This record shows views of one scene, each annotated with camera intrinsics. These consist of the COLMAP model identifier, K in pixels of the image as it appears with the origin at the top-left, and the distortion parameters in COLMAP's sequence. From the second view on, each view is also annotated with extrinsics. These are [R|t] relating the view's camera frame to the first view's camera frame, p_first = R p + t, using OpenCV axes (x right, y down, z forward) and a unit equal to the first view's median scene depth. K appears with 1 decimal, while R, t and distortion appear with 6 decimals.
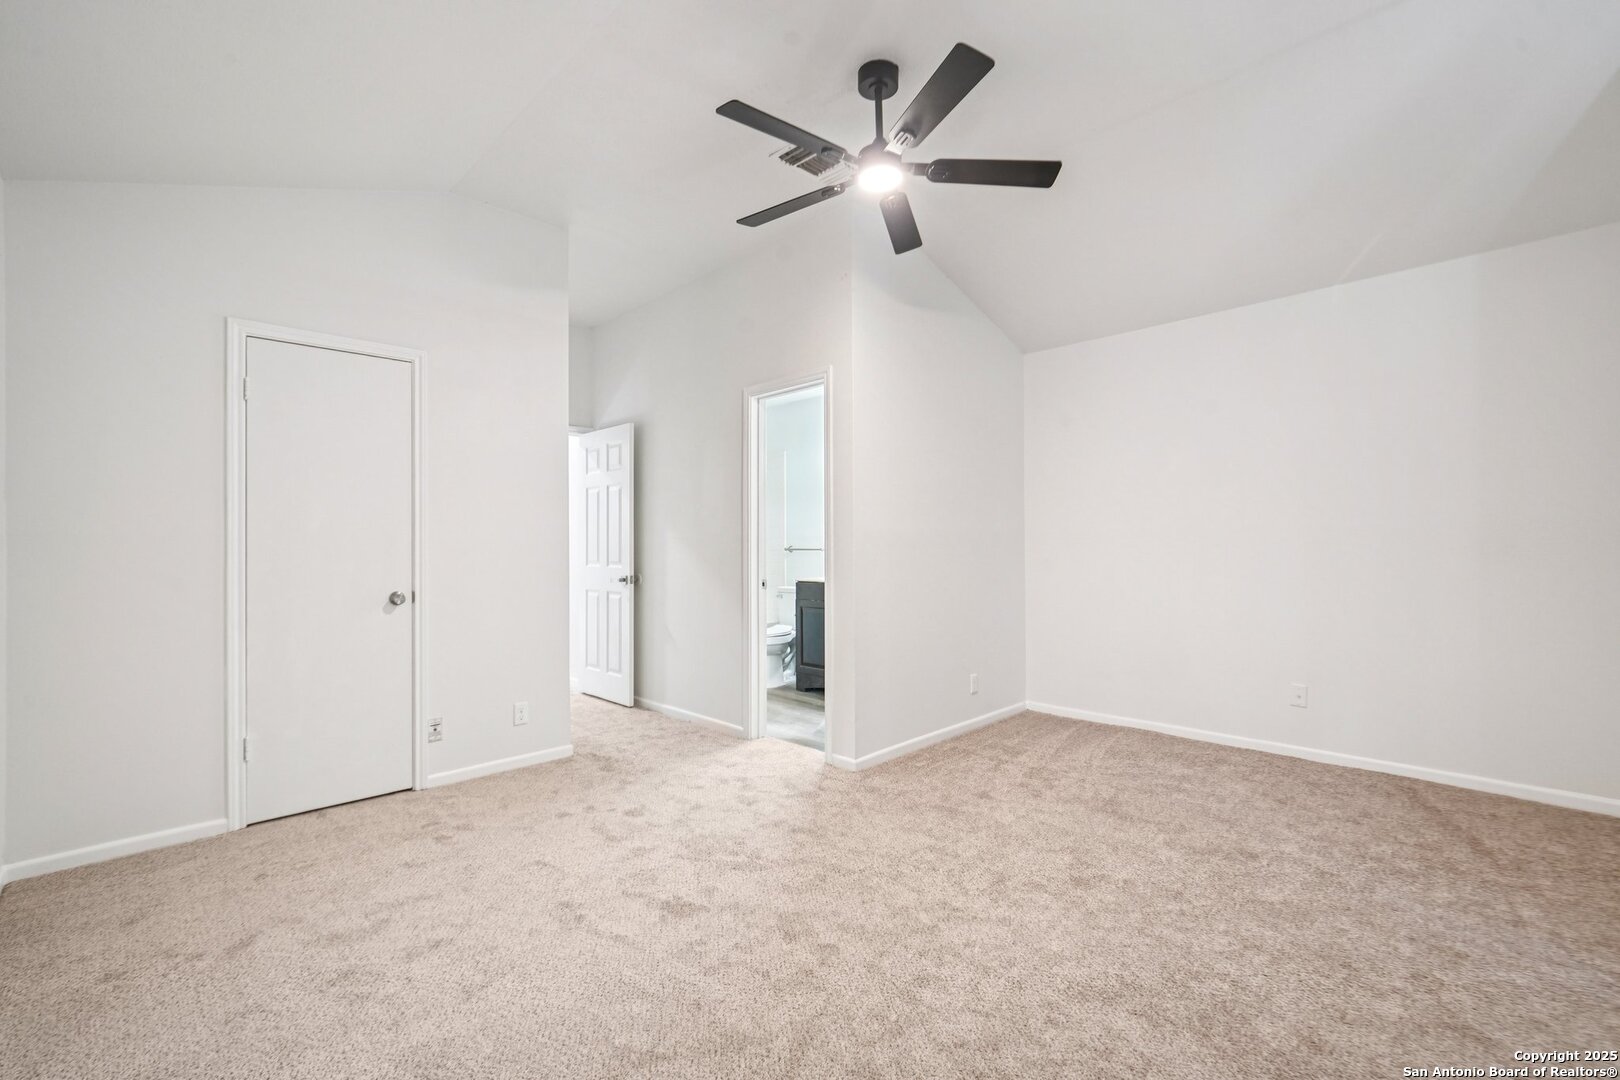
lens RADIAL K [[721.4, 0, 806.2], [0, 721.4, 537.3], [0, 0, 1]] dist [0.012722, 0.000037]
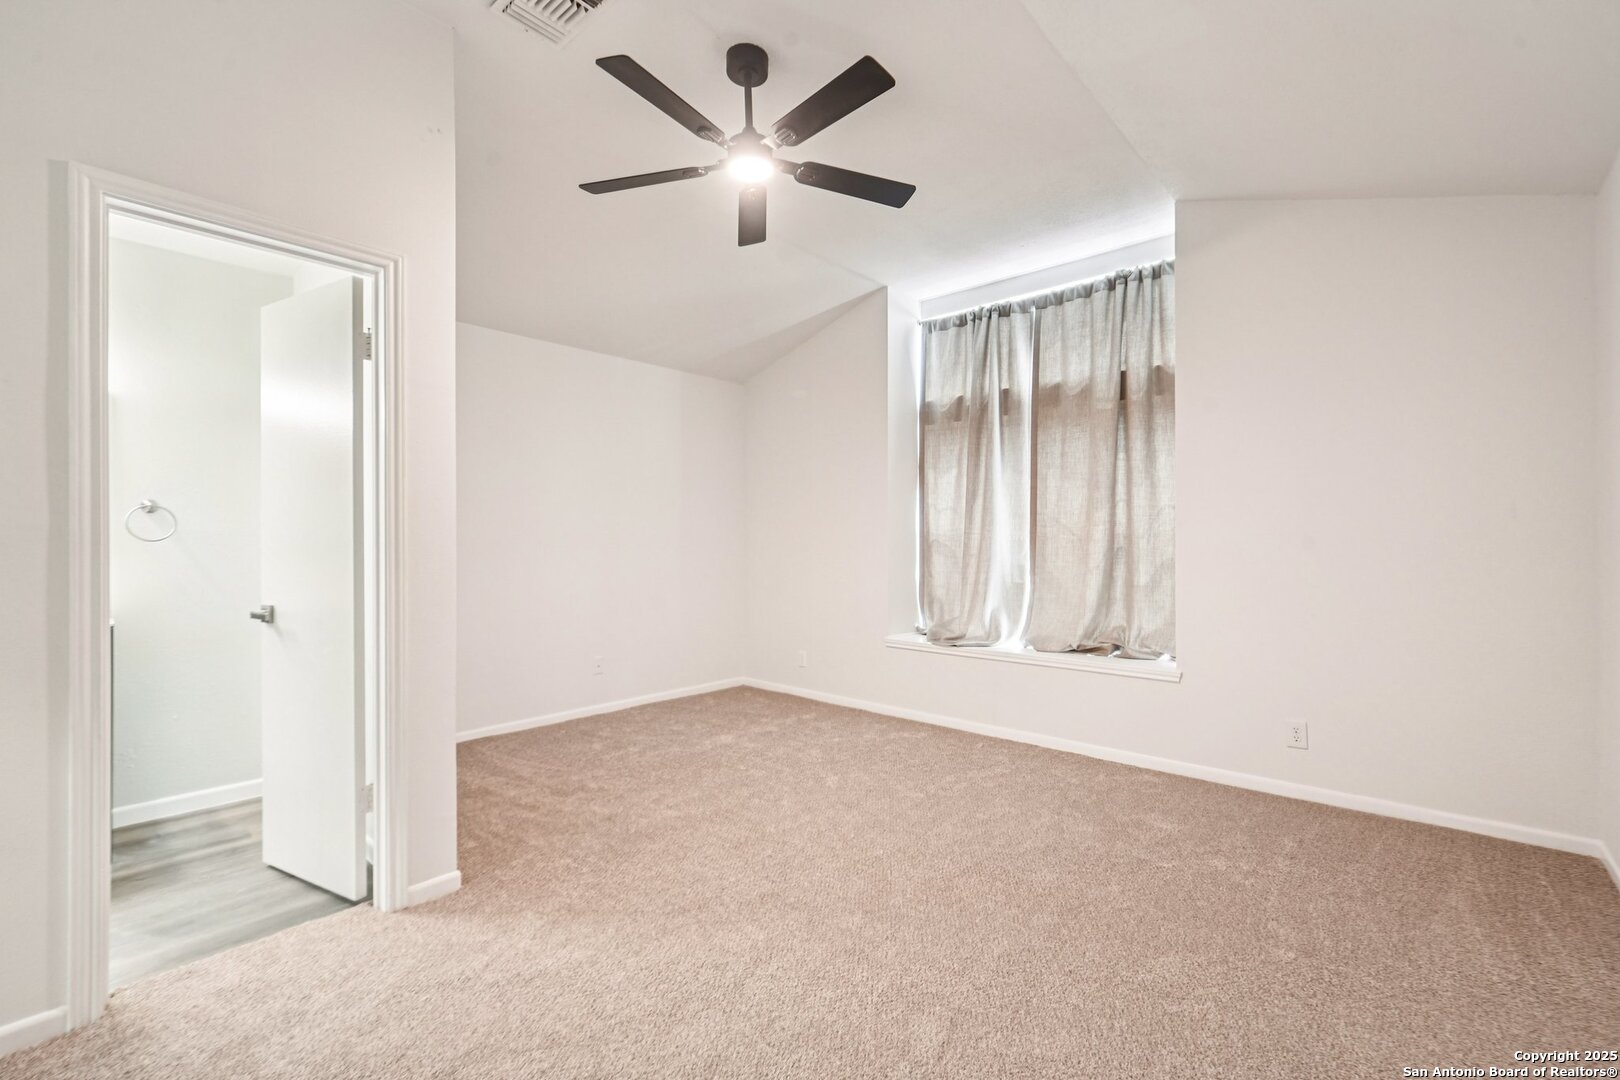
lens RADIAL K [[721.4, 0, 807.7], [0, 721.4, 533.8], [0, 0, 1]] dist [0.012722, 0.000037]
pose [[-0.067135, 0.017442, 0.997591, -0.647396], [0.002358, 0.999847, -0.017323, 0.009075], [-0.997741, 0.001190, -0.067165, 0.742191]]
